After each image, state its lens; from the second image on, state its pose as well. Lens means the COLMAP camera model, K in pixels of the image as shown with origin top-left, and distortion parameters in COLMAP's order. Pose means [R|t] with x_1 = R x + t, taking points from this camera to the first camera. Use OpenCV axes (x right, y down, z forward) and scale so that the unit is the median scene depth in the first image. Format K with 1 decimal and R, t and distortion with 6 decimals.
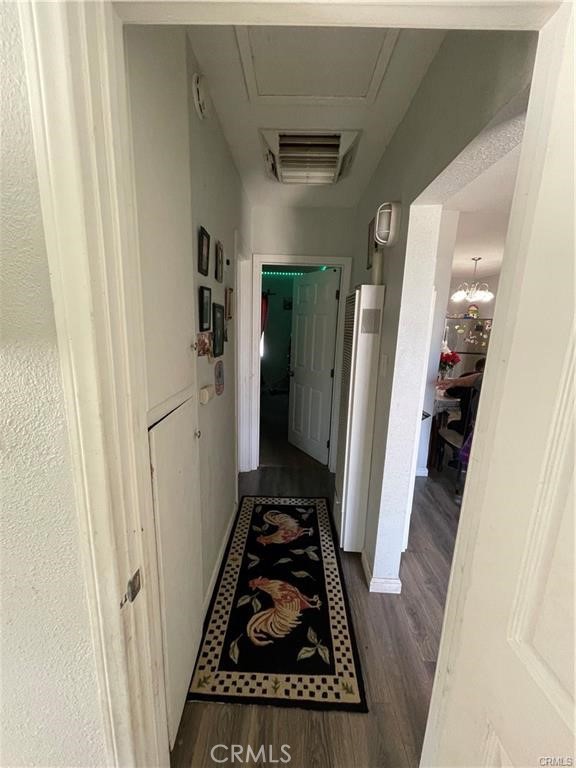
lens RADIAL K [[308.7, 0, 287.1], [0, 308.7, 385.2], [0, 0, 1]] dist [-0.004128, -0.000454]
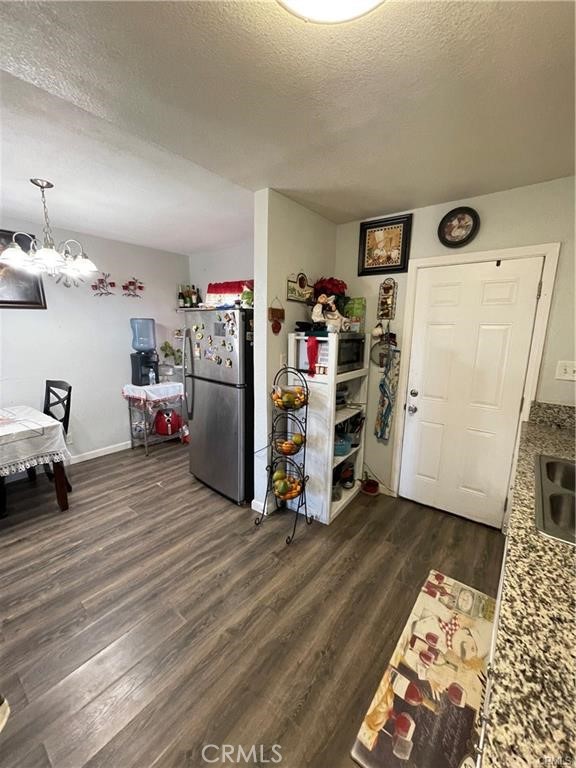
lens RADIAL K [[308.7, 0, 285.1], [0, 308.7, 381.1], [0, 0, 1]] dist [-0.004128, -0.000454]
pose [[0.797111, 0.083645, -0.598011, 0.979283], [-0.100663, 0.994908, 0.004983, -0.118671], [0.595383, 0.056225, 0.801473, 0.680671]]
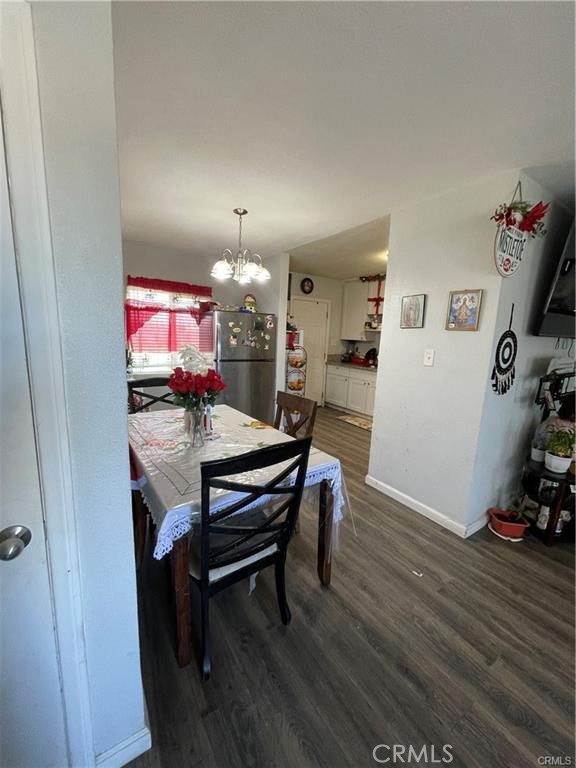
lens RADIAL K [[308.7, 0, 287.9], [0, 308.7, 386.4], [0, 0, 1]] dist [-0.004128, -0.000454]
pose [[0.816456, -0.098426, 0.568957, 0.245081], [0.096854, 0.994748, 0.033098, -0.059511], [-0.569227, 0.028083, 0.821701, 0.358900]]
